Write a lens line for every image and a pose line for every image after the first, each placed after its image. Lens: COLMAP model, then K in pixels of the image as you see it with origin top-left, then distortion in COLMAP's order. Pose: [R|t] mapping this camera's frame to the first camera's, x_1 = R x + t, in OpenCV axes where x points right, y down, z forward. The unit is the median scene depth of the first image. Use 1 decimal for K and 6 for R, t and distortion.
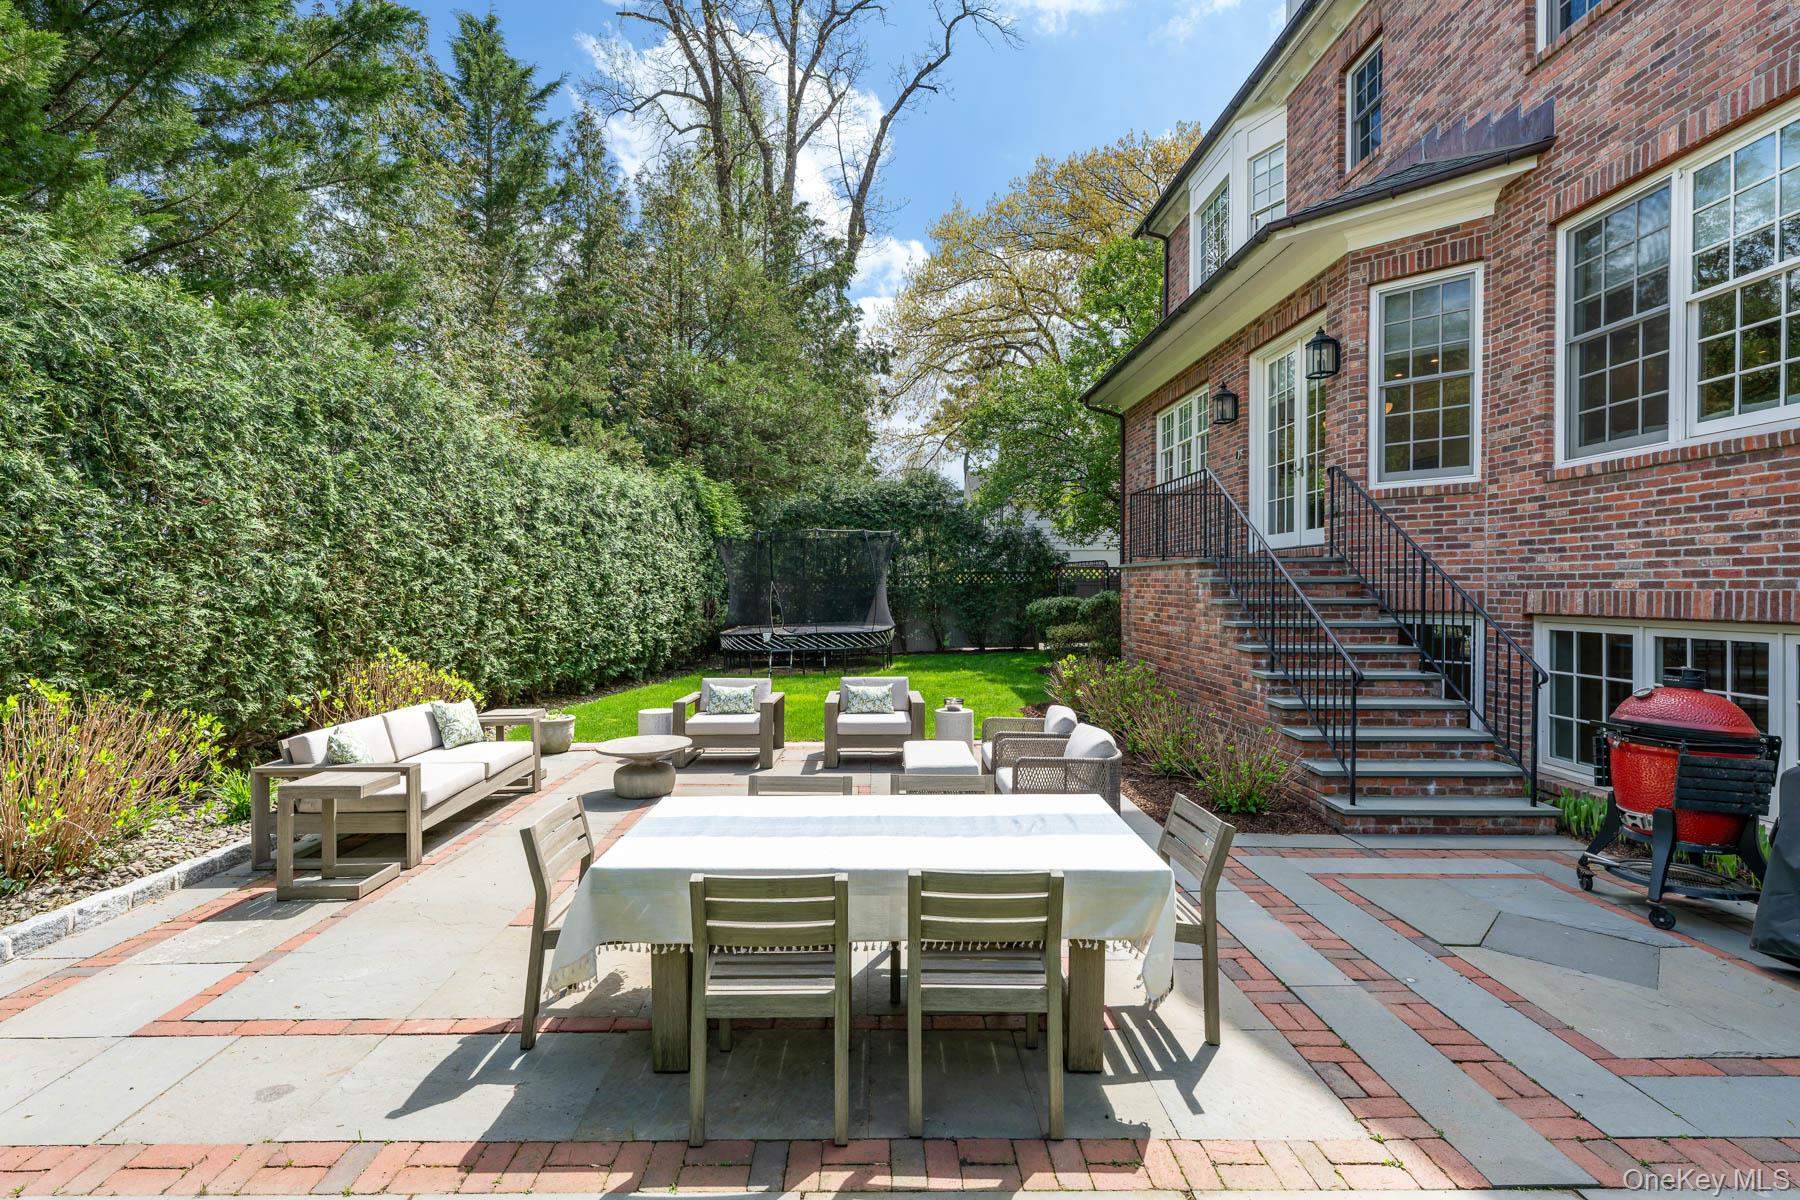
lens RADIAL K [[812.1, 0, 955.7], [0, 812.1, 563.6], [0, 0, 1]] dist [0.000934, 0.000350]
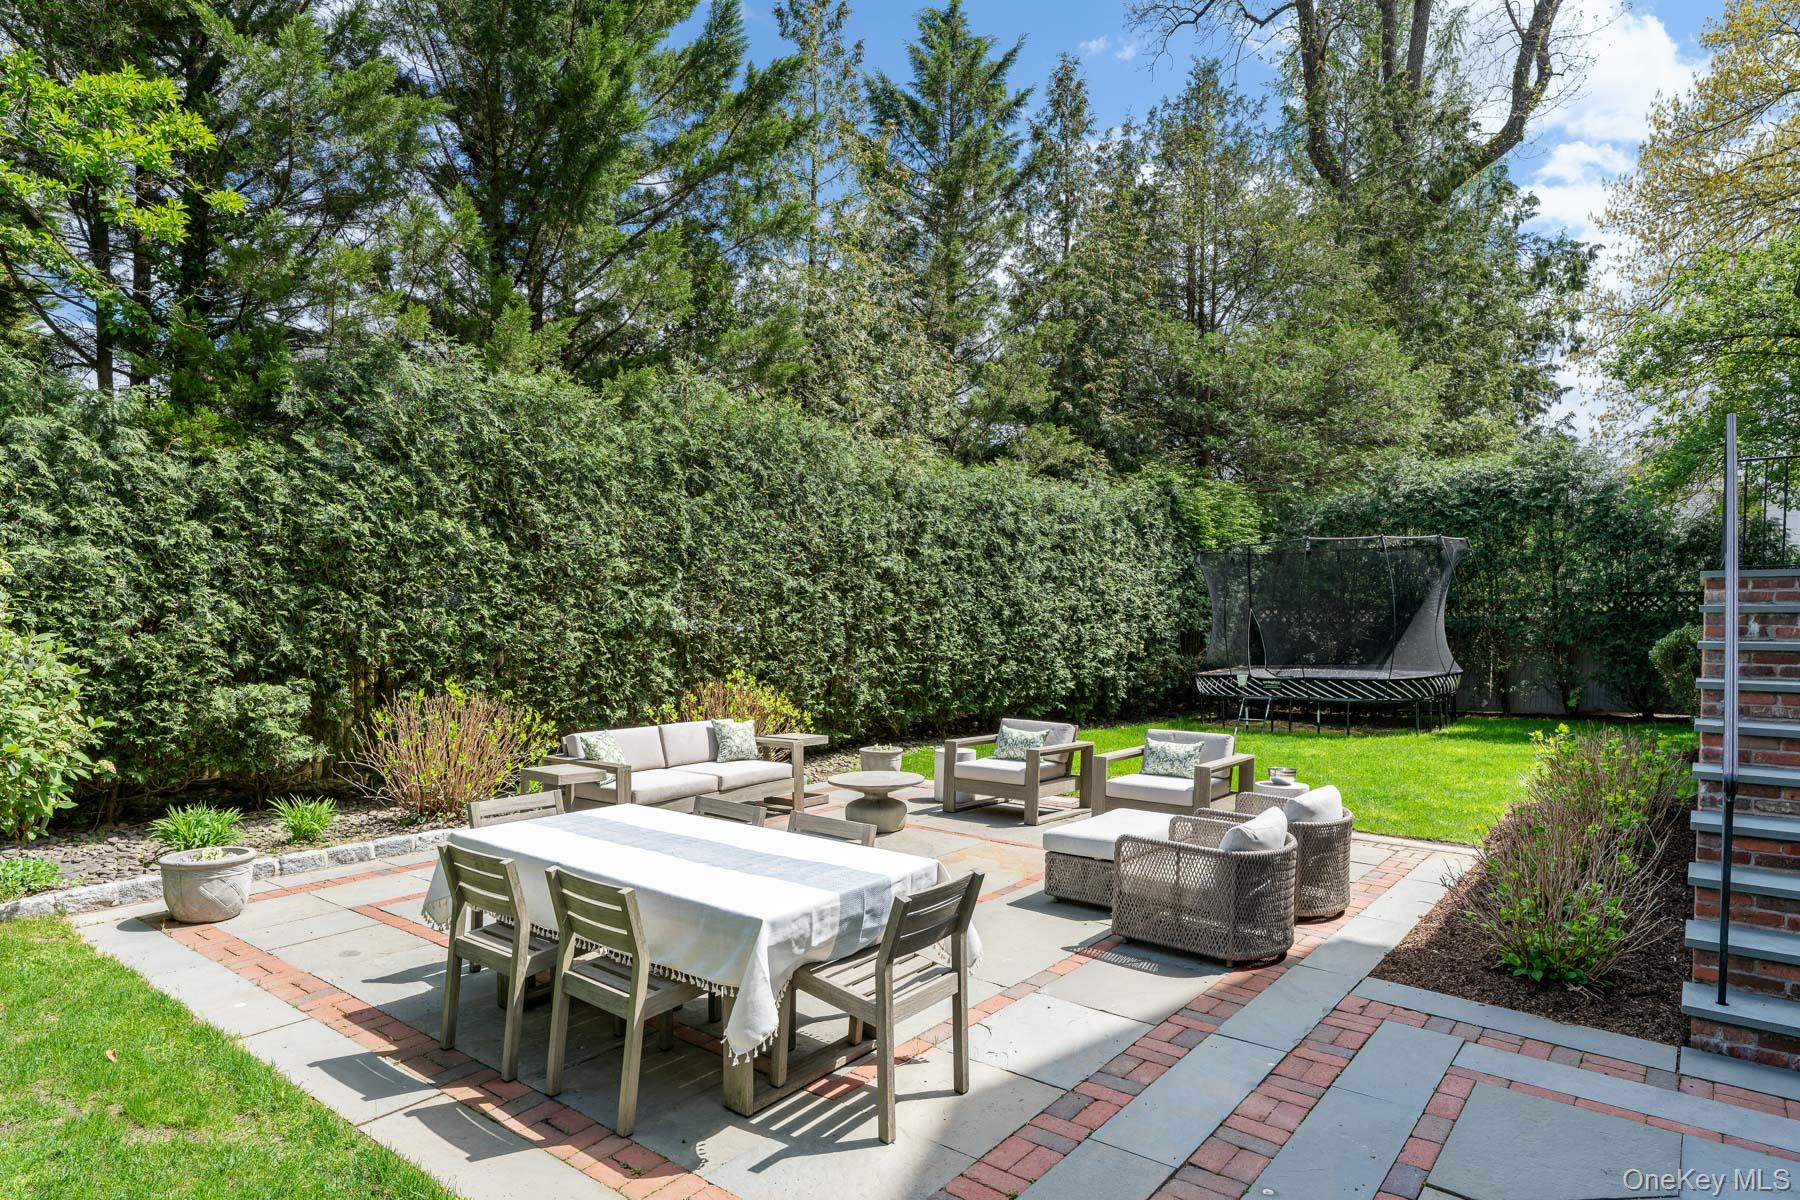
lens RADIAL K [[1044.9, 0, 898.5], [0, 1044.9, 605.1], [0, 0, 1]] dist [0.005129, -0.000884]
pose [[0.772572, -0.002965, -0.634921, 0.412009], [0.015376, 0.999783, 0.014041, -0.000888], [0.634741, -0.020610, 0.772450, 0.058823]]
